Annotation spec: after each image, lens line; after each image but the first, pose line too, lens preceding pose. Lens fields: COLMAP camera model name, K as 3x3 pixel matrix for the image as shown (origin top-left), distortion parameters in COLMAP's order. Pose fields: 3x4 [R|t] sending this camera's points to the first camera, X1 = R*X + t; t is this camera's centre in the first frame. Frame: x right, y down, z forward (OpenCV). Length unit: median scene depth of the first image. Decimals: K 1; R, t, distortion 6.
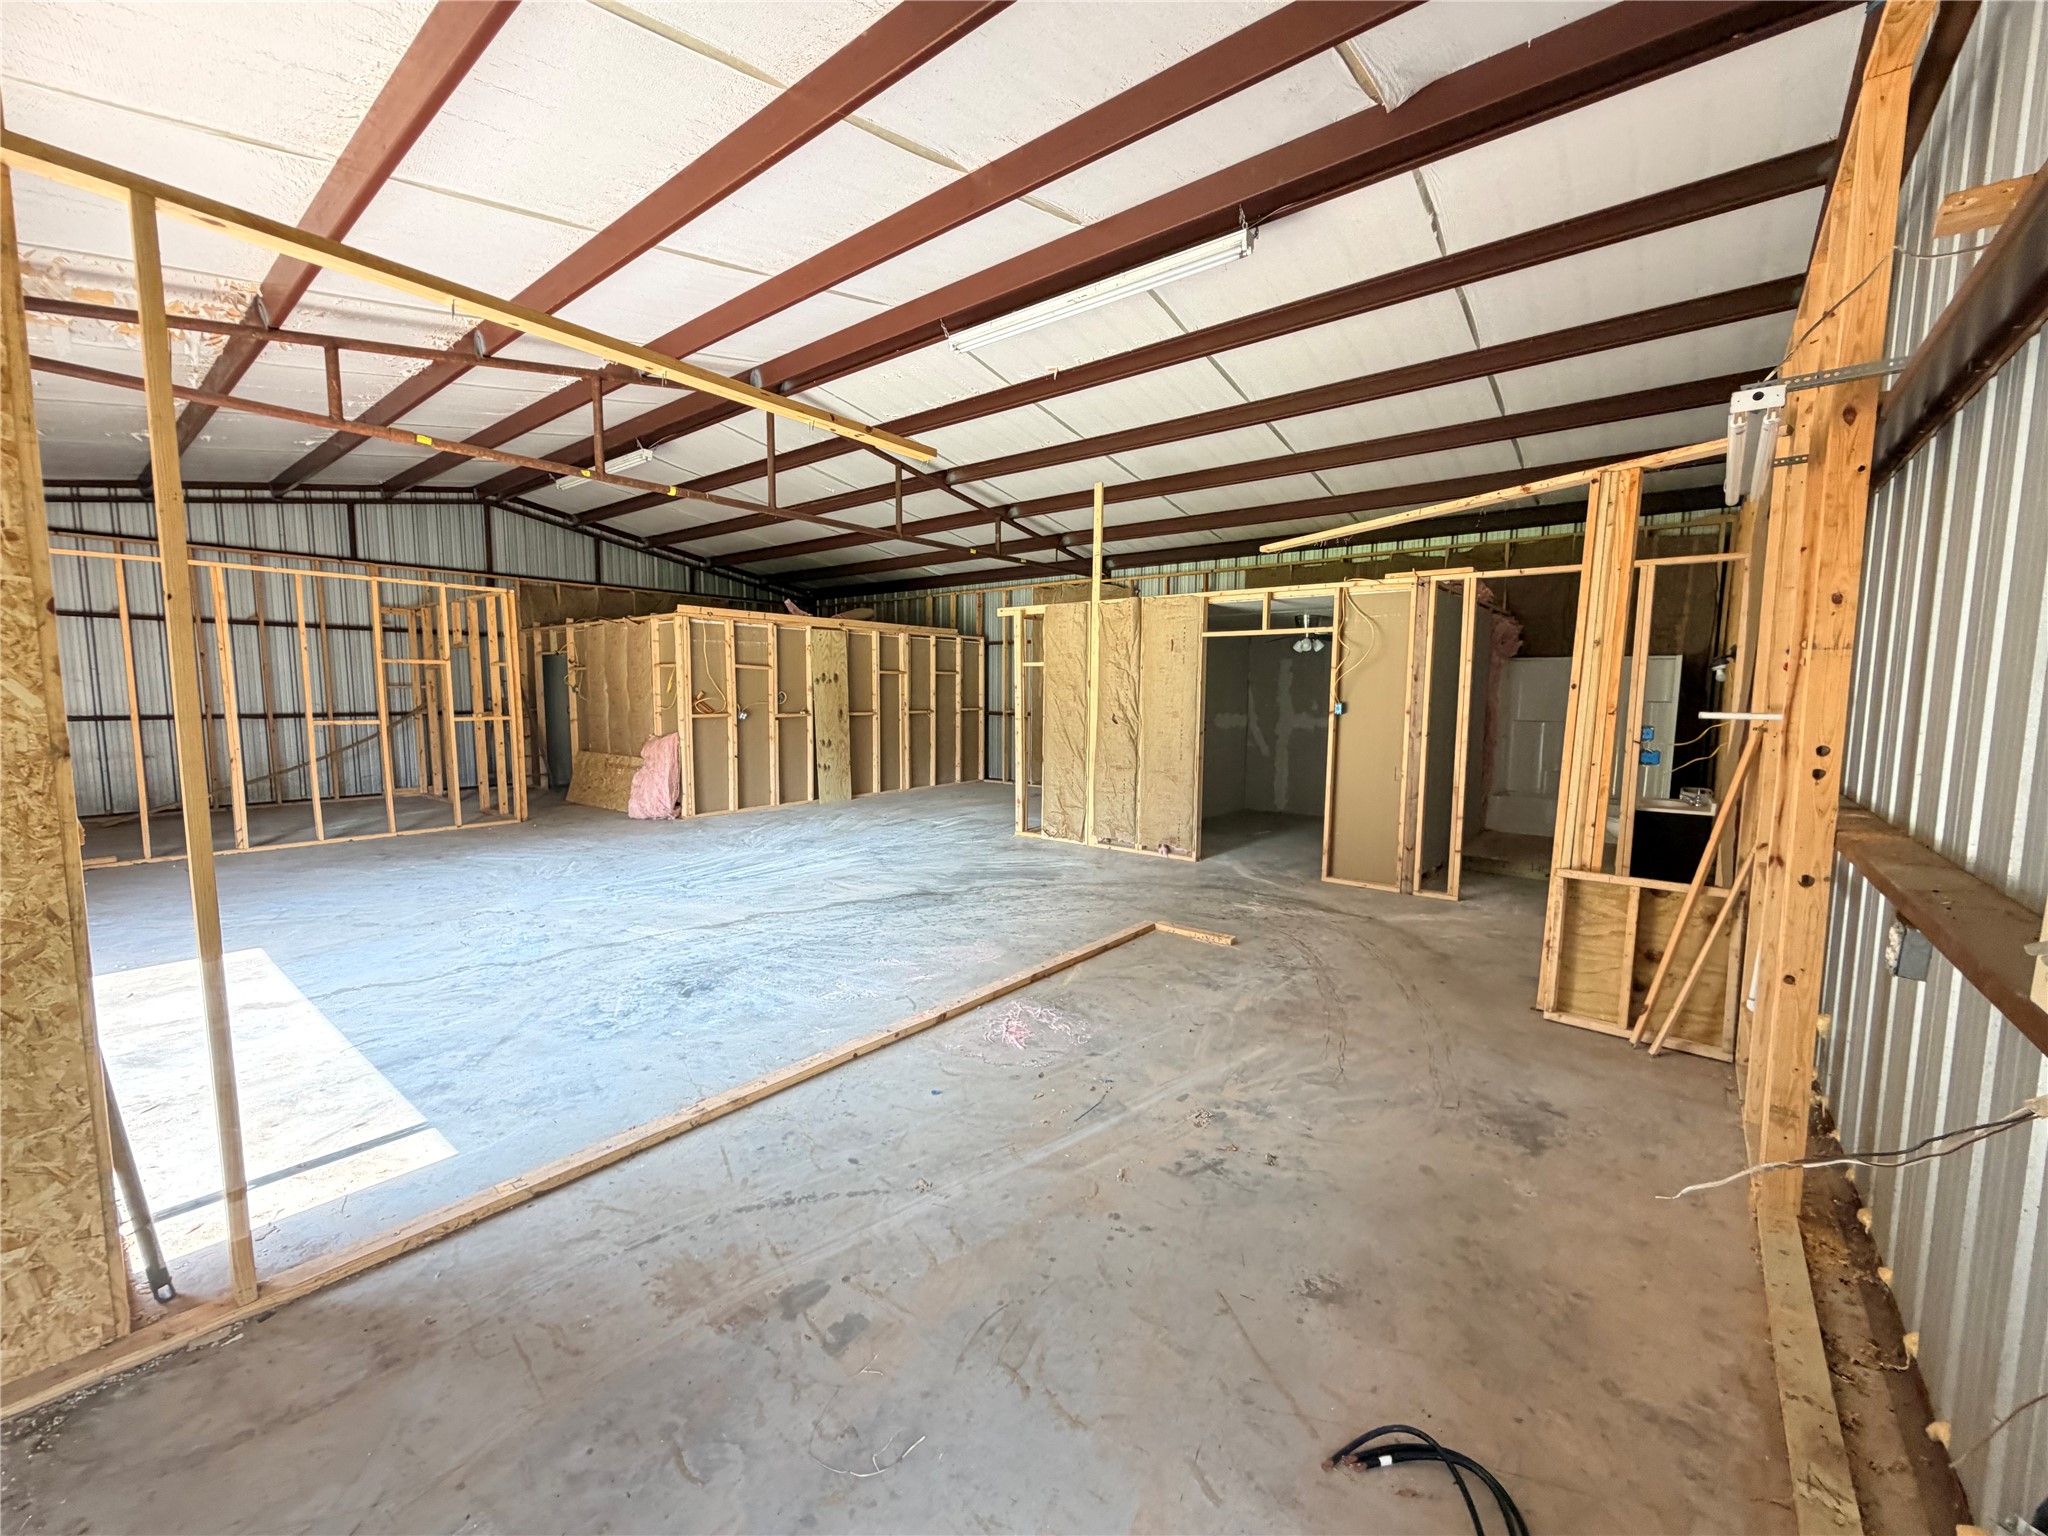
lens RADIAL K [[816.5, 0, 1010.8], [0, 816.5, 777.1], [0, 0, 1]] dist [0.003033, 0.000124]
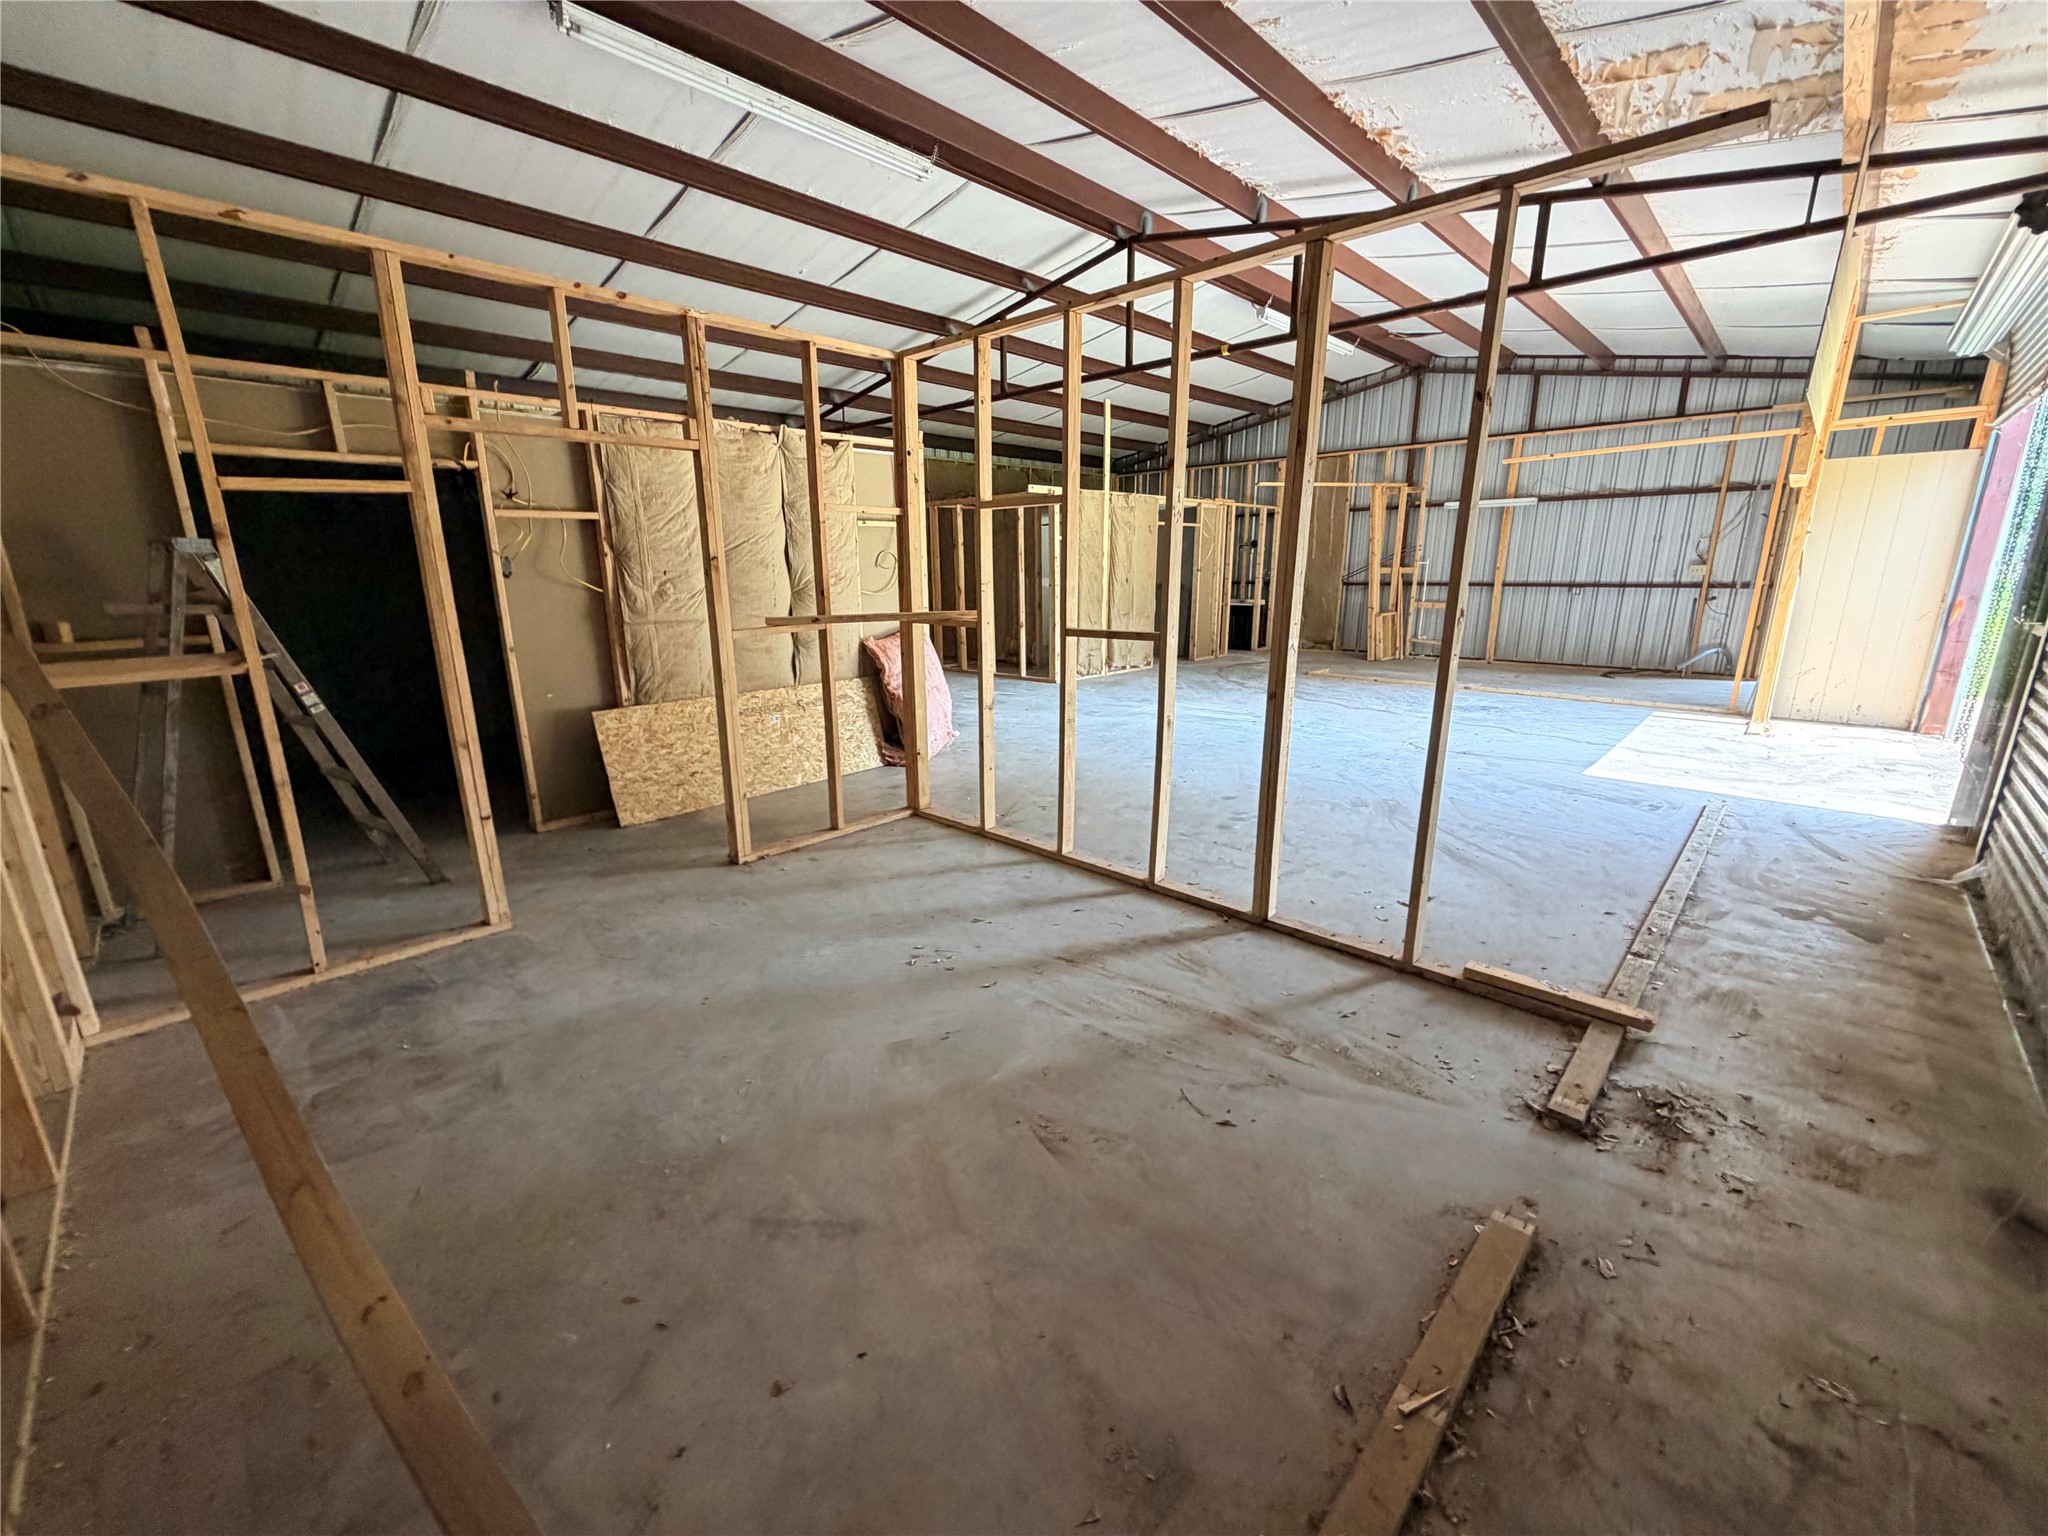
lens RADIAL K [[816.5, 0, 1011.5], [0, 816.5, 758.0], [0, 0, 1]] dist [0.003033, 0.000124]
pose [[0.089029, -0.240393, 0.966584, -1.087343], [0.117540, 0.966193, 0.229469, -0.095715], [-0.989069, 0.093183, 0.114275, 0.854641]]
